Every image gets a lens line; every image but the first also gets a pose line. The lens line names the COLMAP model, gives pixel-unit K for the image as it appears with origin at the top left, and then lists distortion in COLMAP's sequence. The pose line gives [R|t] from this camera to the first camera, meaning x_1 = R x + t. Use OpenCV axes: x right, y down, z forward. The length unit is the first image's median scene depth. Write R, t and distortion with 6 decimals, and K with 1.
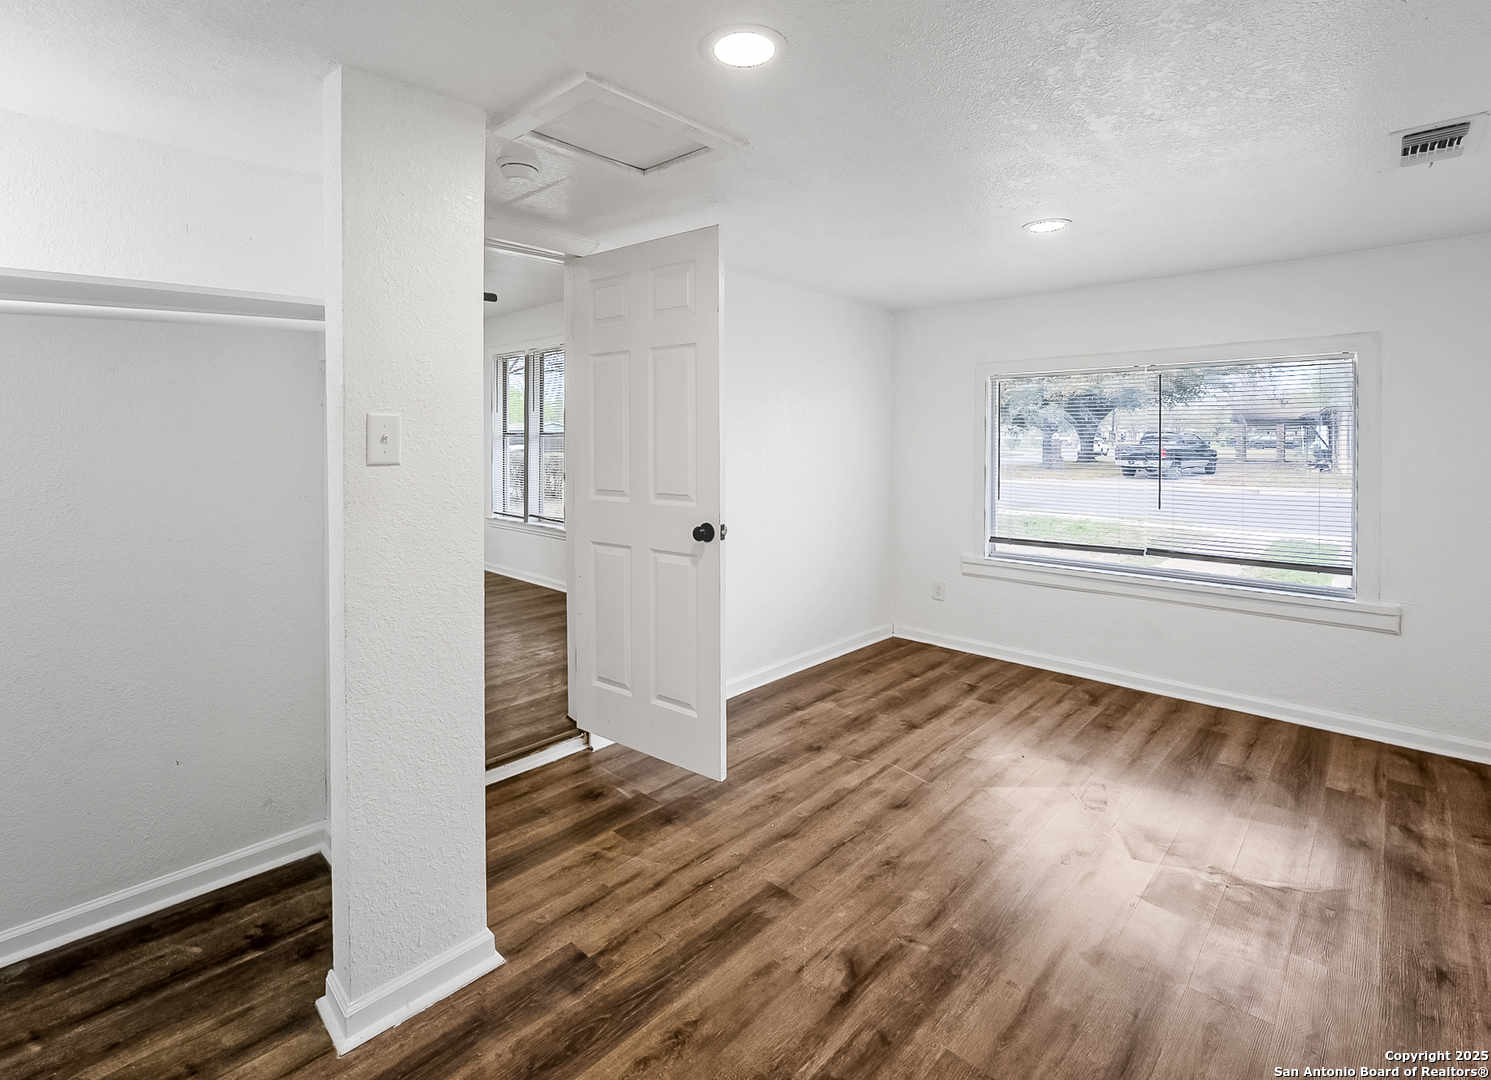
lens RADIAL K [[692.9, 0, 743.4], [0, 692.9, 544.0], [0, 0, 1]] dist [-0.009417, 0.001778]
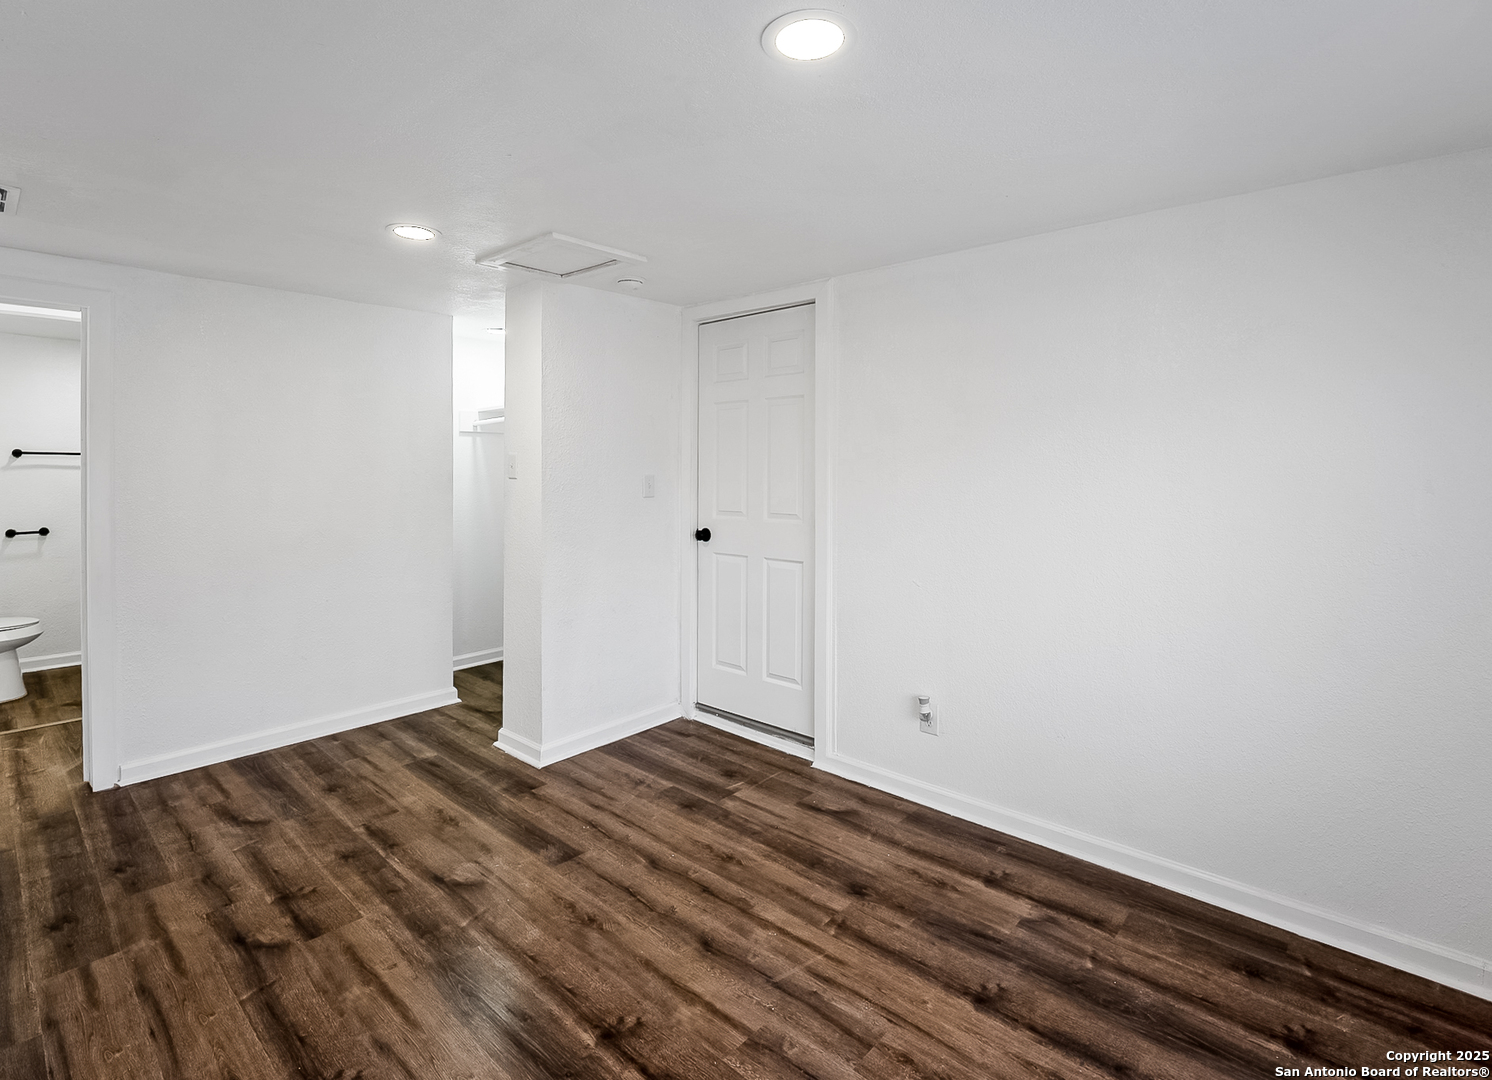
lens RADIAL K [[693.4, 0, 702.9], [0, 693.4, 471.3], [0, 0, 1]] dist [-0.009417, 0.001778]
pose [[0.009596, 0.005079, -0.999941, 1.116580], [-0.155821, 0.987779, 0.003521, -0.161290], [0.987739, 0.155778, 0.010270, 1.021487]]
